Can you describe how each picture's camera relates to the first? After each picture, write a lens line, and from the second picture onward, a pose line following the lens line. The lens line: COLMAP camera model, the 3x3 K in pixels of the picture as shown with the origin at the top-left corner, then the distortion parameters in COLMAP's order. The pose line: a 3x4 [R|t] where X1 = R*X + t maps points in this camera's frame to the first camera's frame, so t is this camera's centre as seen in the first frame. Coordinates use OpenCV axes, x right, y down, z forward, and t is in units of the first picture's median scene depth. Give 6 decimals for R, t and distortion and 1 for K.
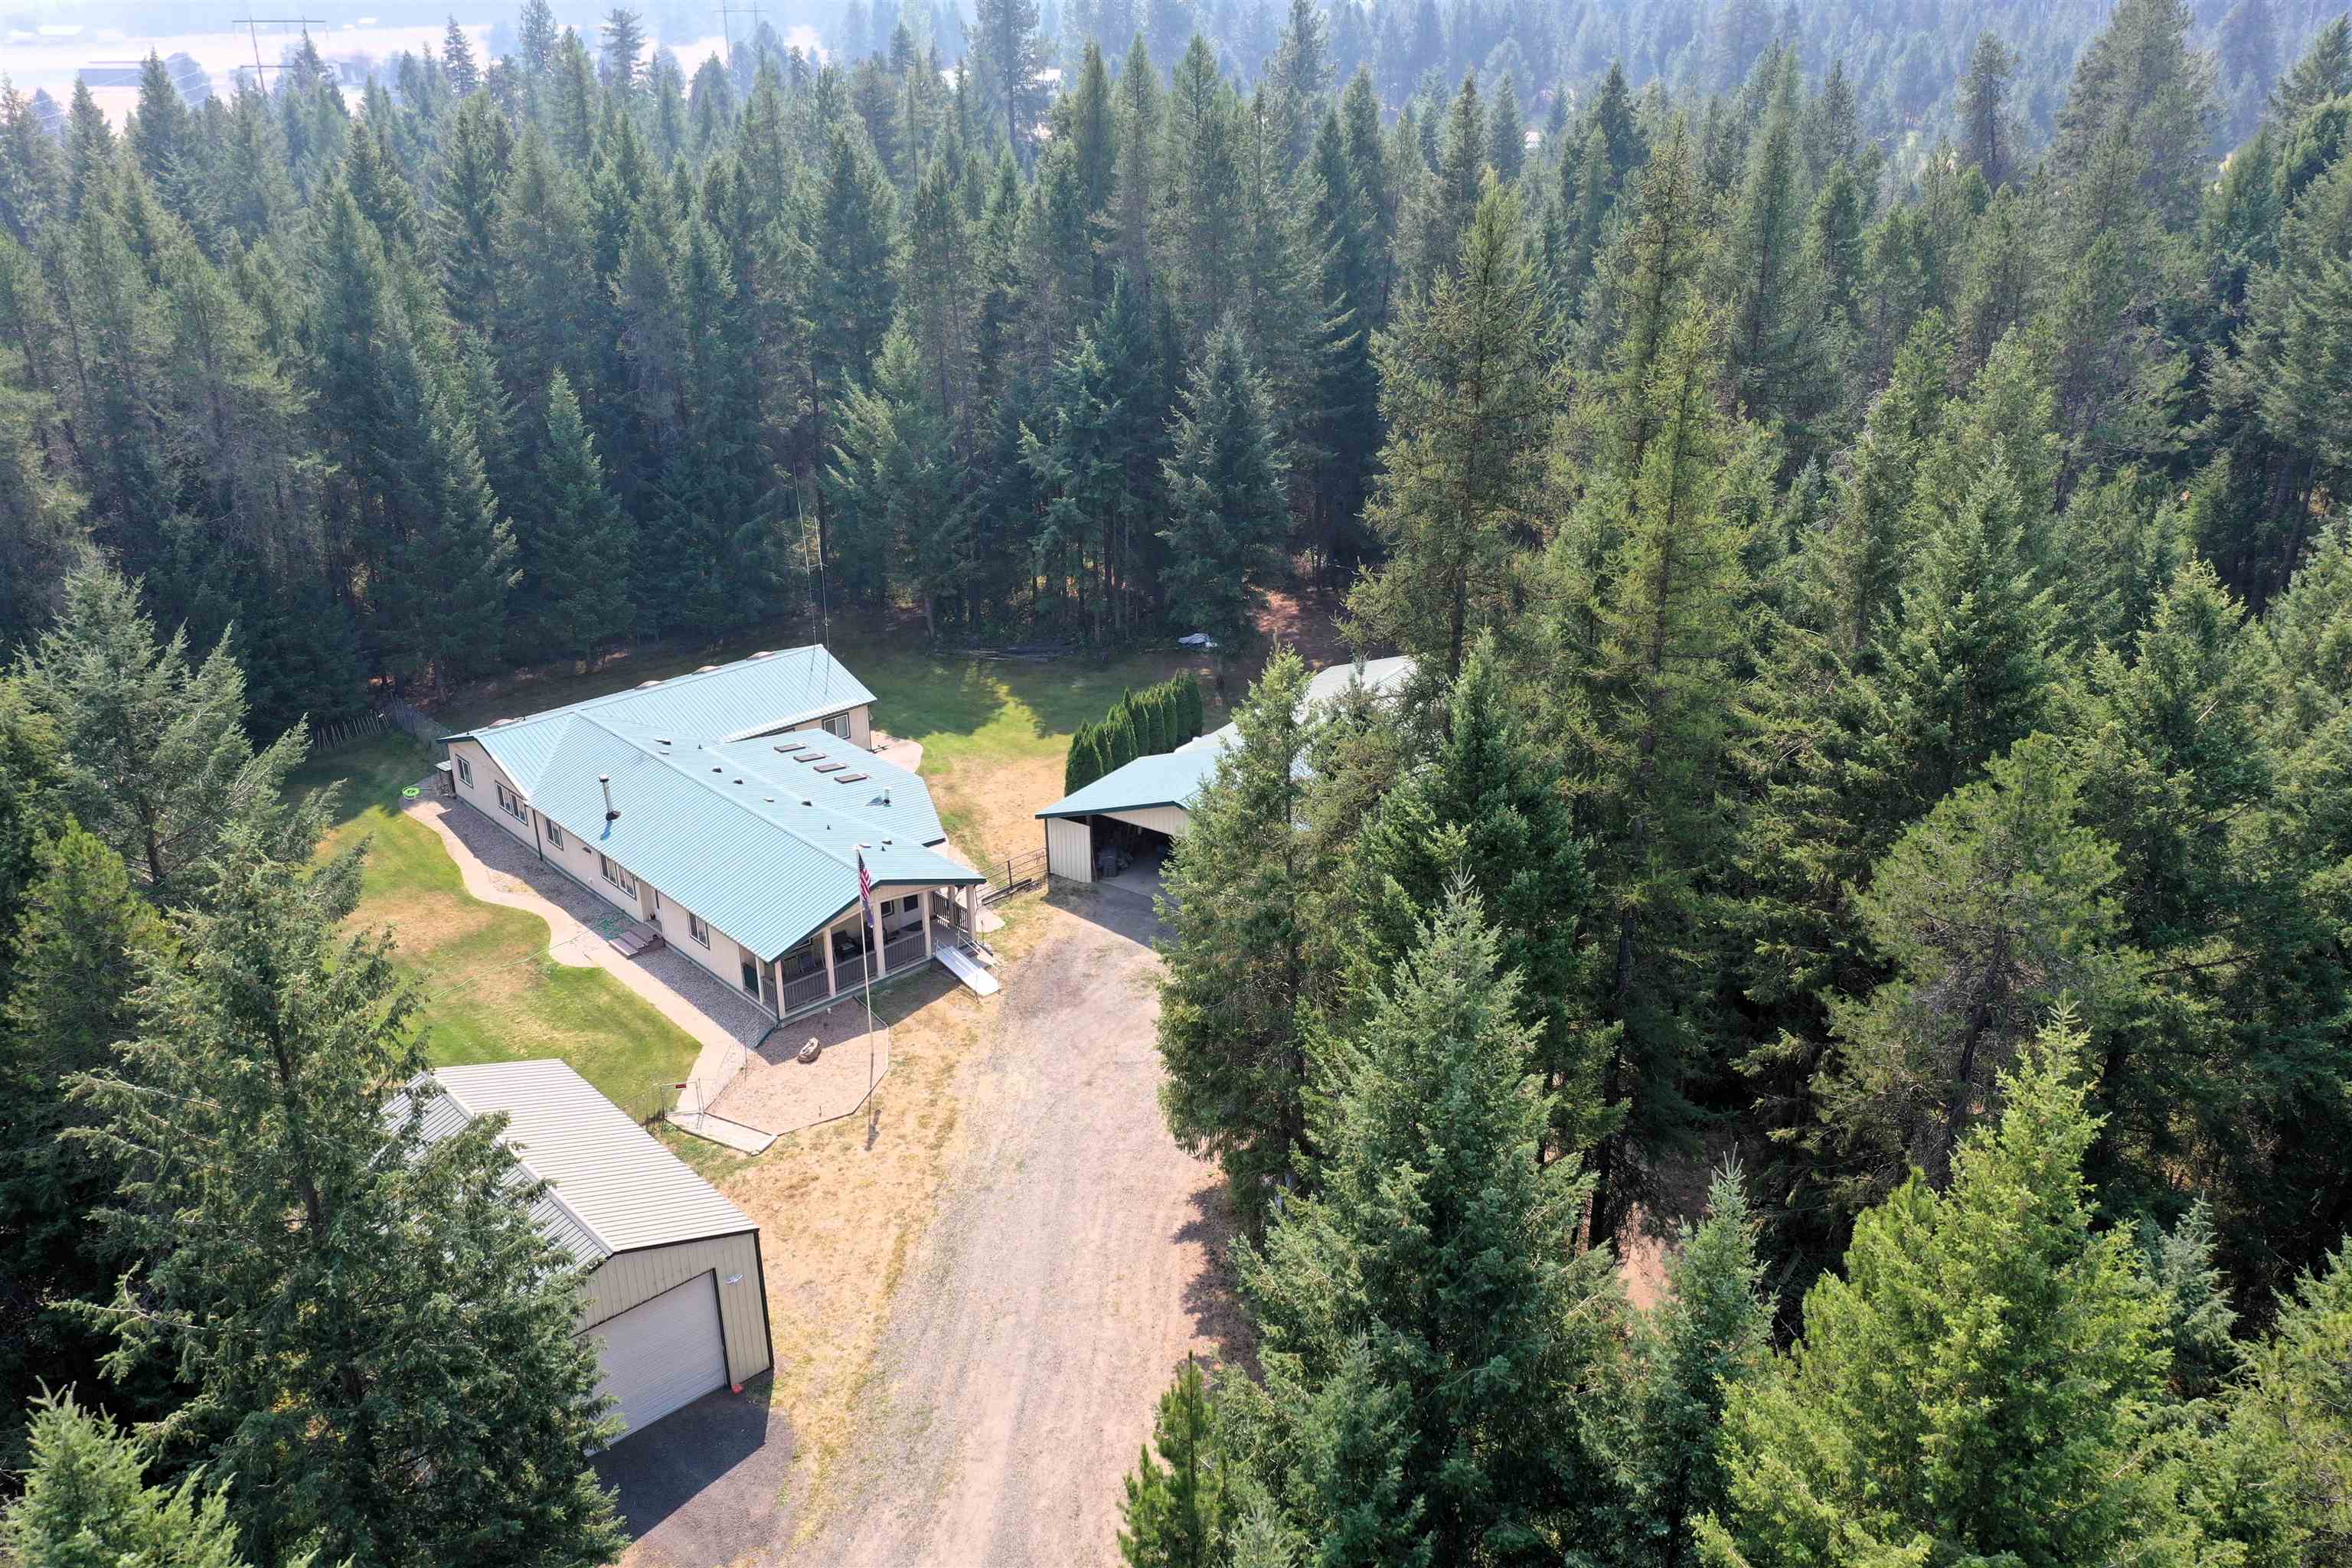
lens RADIAL K [[1795.8, 0, 1176.0], [0, 1795.8, 784.0], [0, 0, 1]] dist [-0.001182, -0.000634]
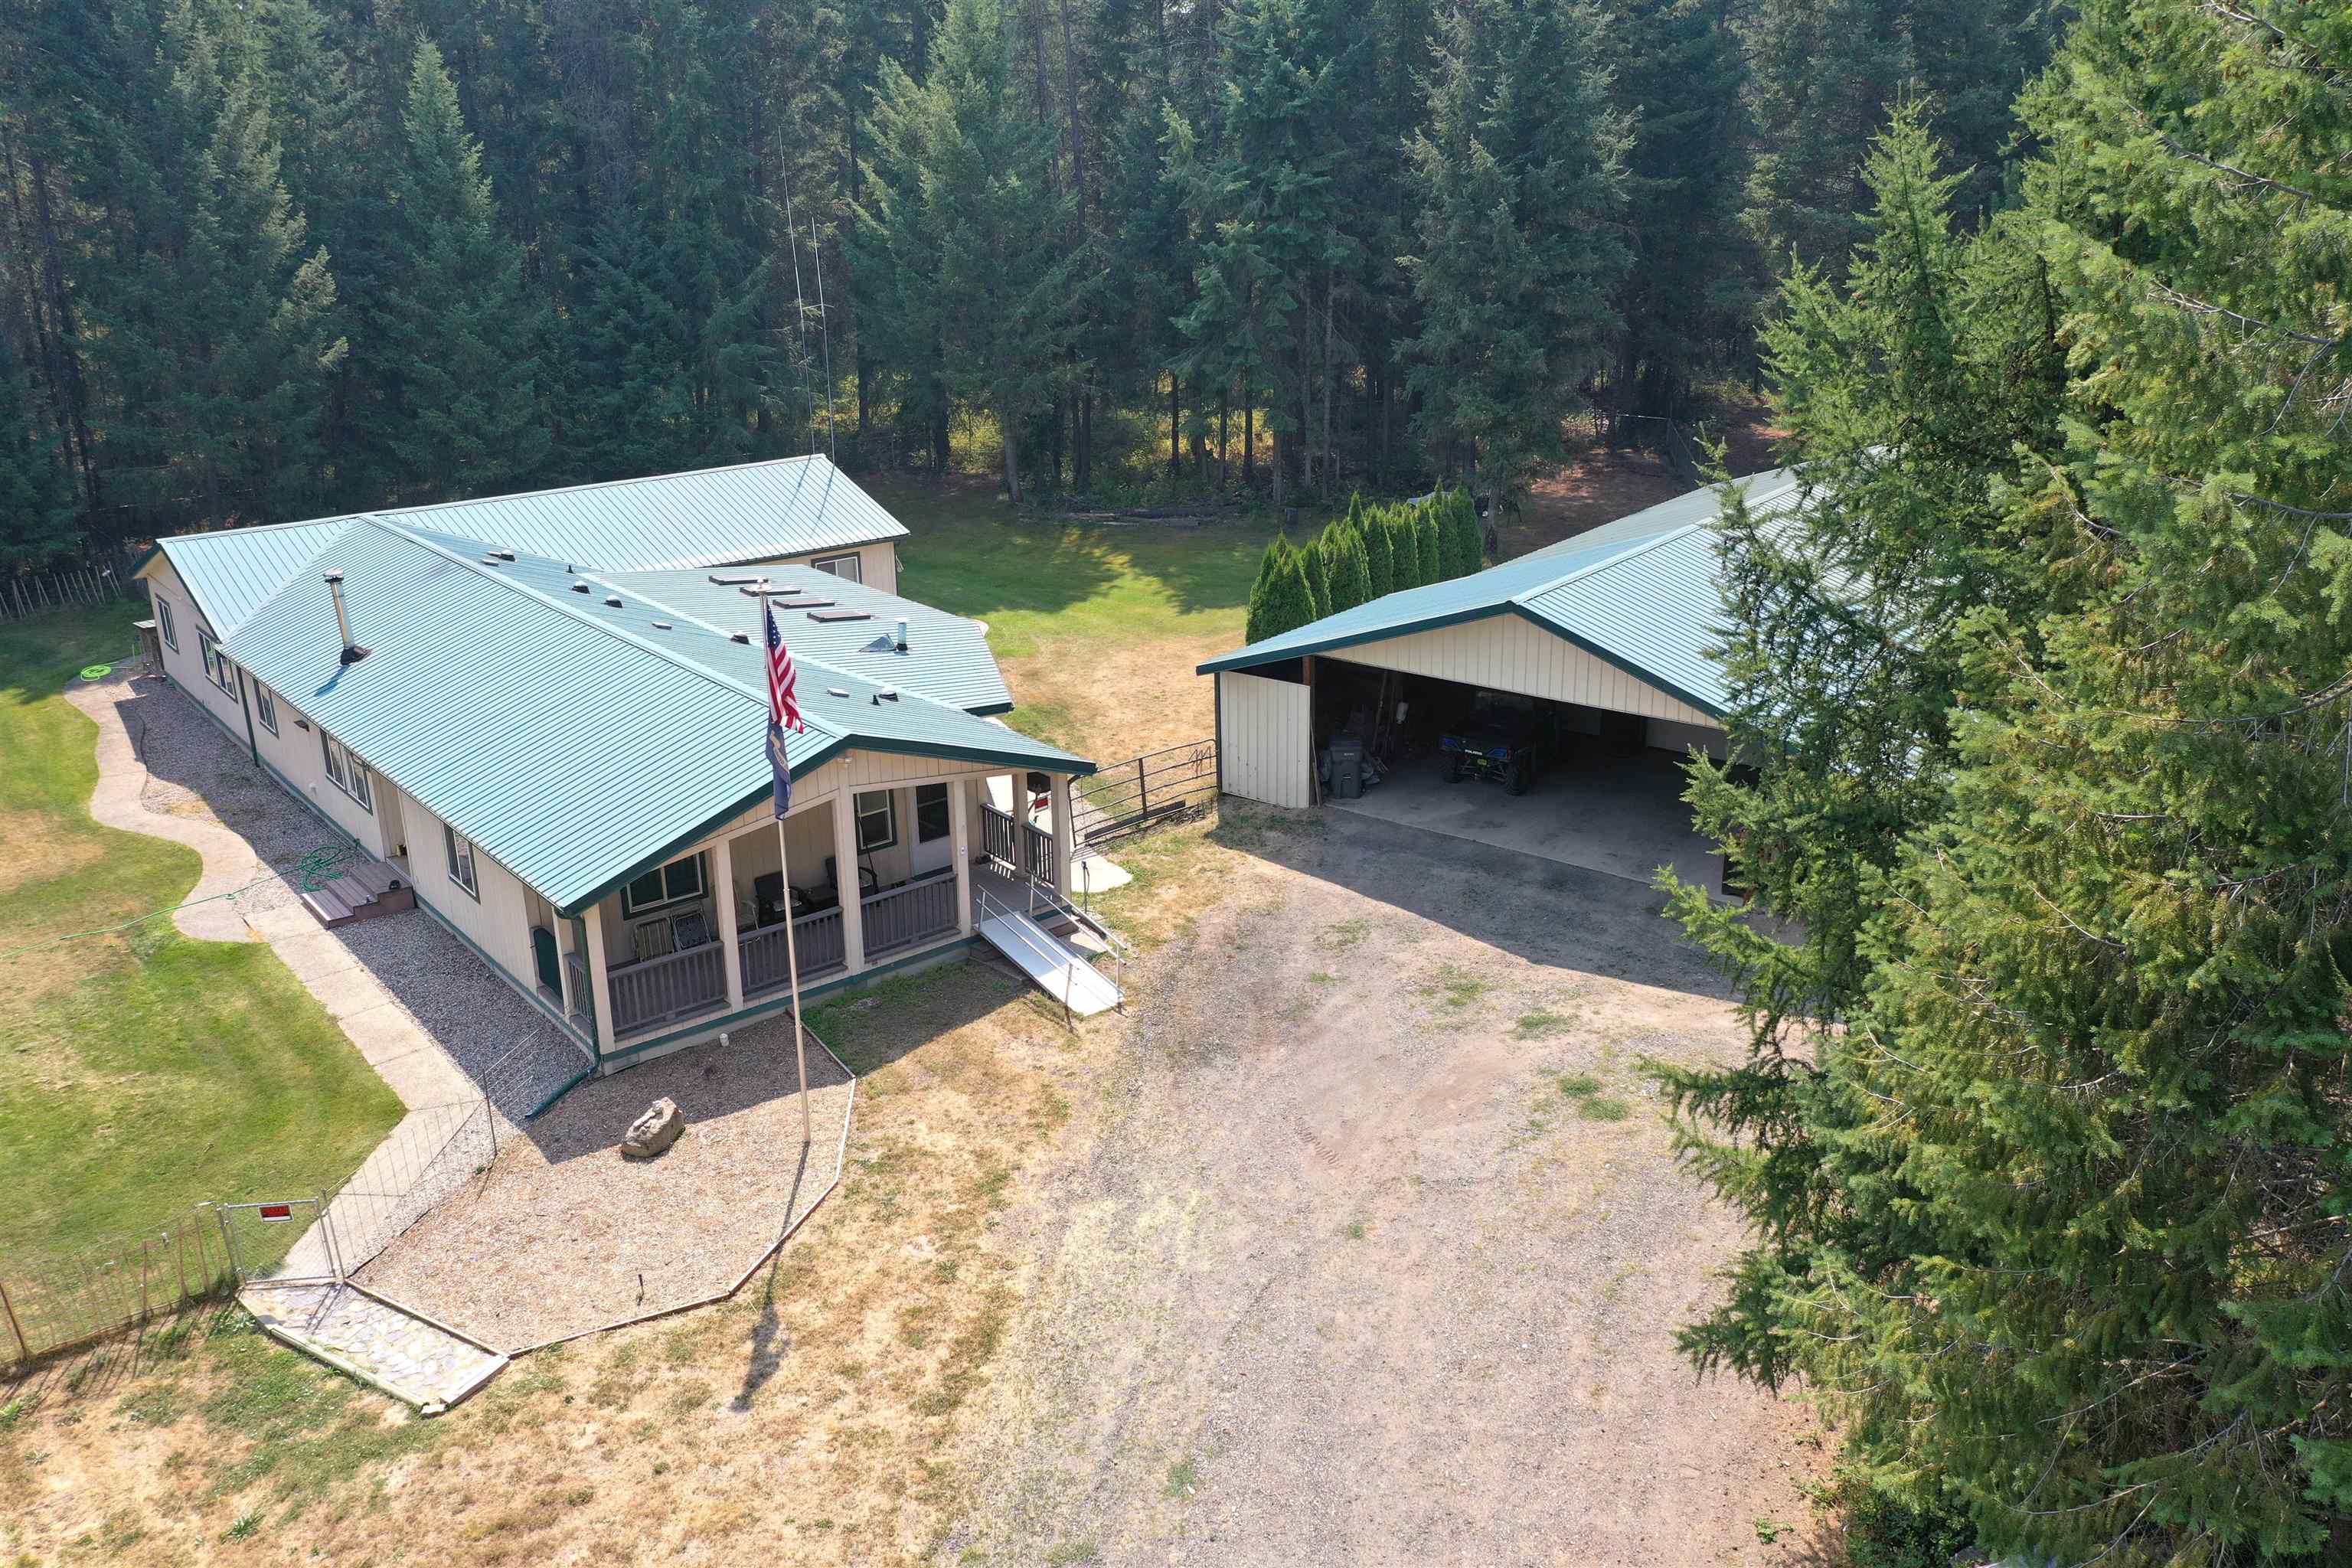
lens RADIAL K [[1824.6, 0, 1176.0], [0, 1824.6, 784.0], [0, 0, 1]] dist [0.000372, -0.000951]
pose [[0.998121, 0.013212, -0.059840, -0.056934], [-0.016985, 0.997870, -0.062989, 0.085613], [0.058880, 0.063887, 0.996219, 0.535442]]
